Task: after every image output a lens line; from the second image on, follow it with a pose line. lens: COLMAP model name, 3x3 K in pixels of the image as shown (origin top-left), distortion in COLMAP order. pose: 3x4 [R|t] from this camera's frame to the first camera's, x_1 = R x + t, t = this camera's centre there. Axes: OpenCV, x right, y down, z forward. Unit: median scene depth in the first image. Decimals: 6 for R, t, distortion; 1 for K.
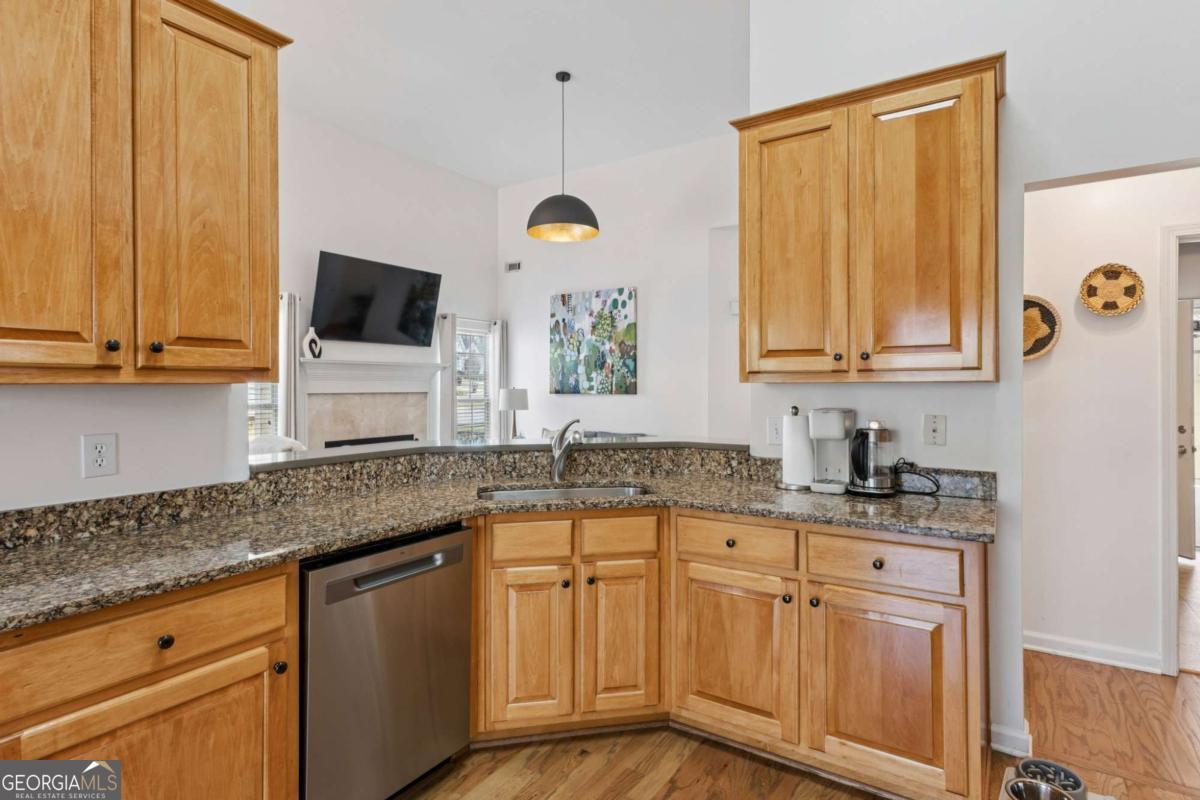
lens RADIAL K [[621.6, 0, 600.2], [0, 621.6, 385.1], [0, 0, 1]] dist [0.009575, 0.000565]
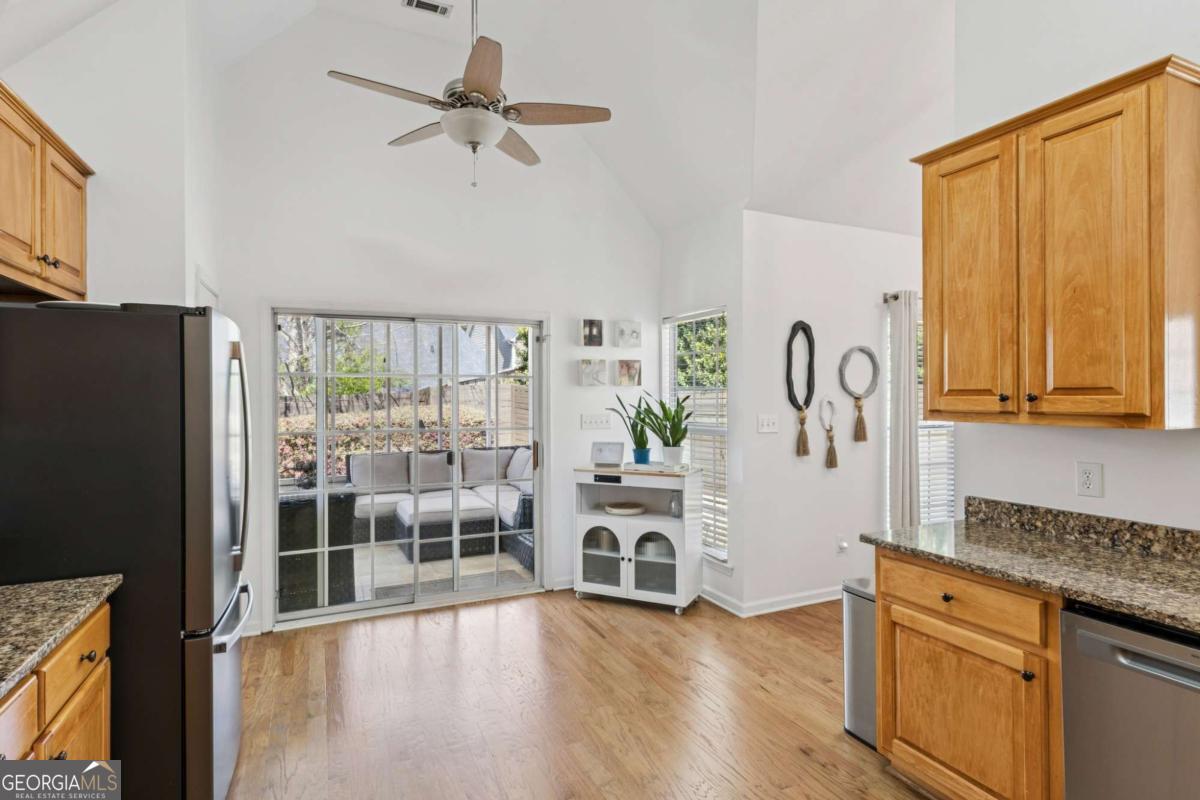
lens RADIAL K [[621.6, 0, 610.3], [0, 621.6, 393.2], [0, 0, 1]] dist [0.009575, 0.000565]
pose [[-0.520492, 0.004032, -0.853857, 0.653715], [0.006998, 0.999975, 0.000457, -0.057936], [0.853838, -0.005737, -0.520507, 0.703747]]
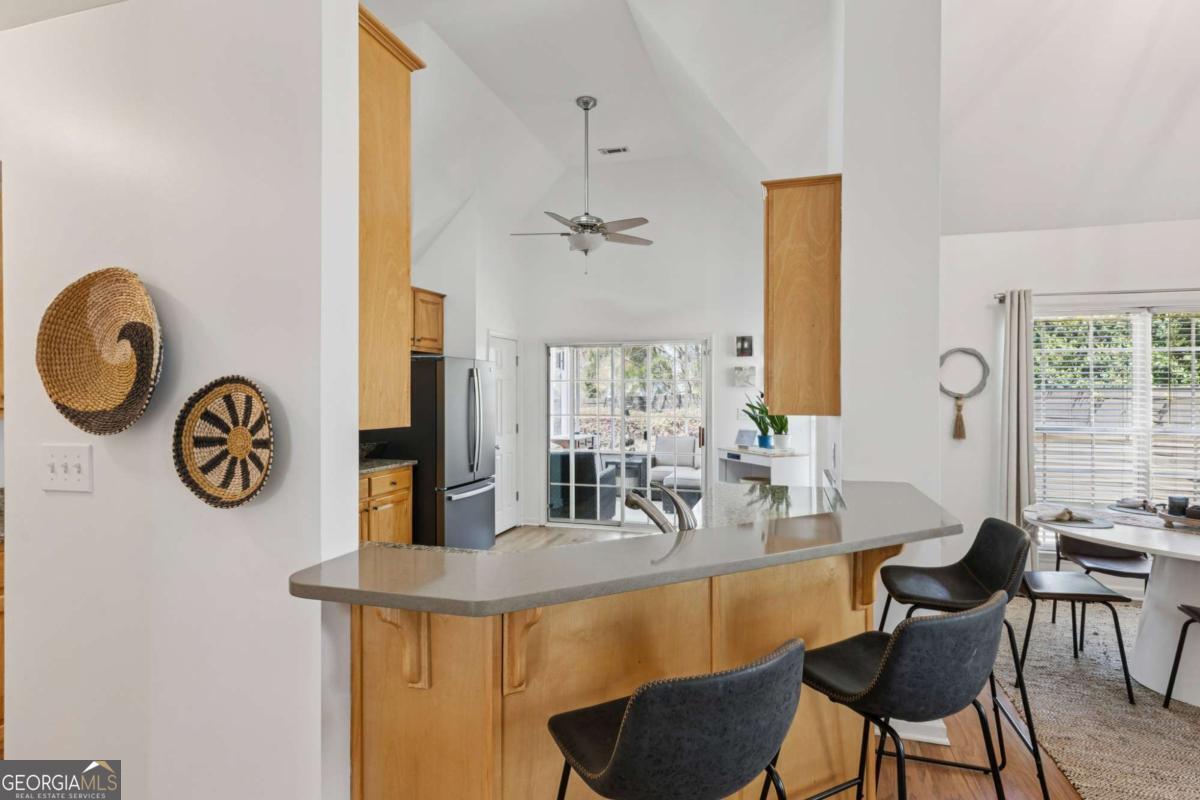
lens RADIAL K [[621.6, 0, 598.9], [0, 621.6, 393.7], [0, 0, 1]] dist [0.009575, 0.000565]
pose [[-0.957727, 0.001994, -0.287670, 0.277405], [0.002816, 0.999993, -0.002441, -0.046912], [0.287664, -0.003148, -0.957726, 2.070577]]
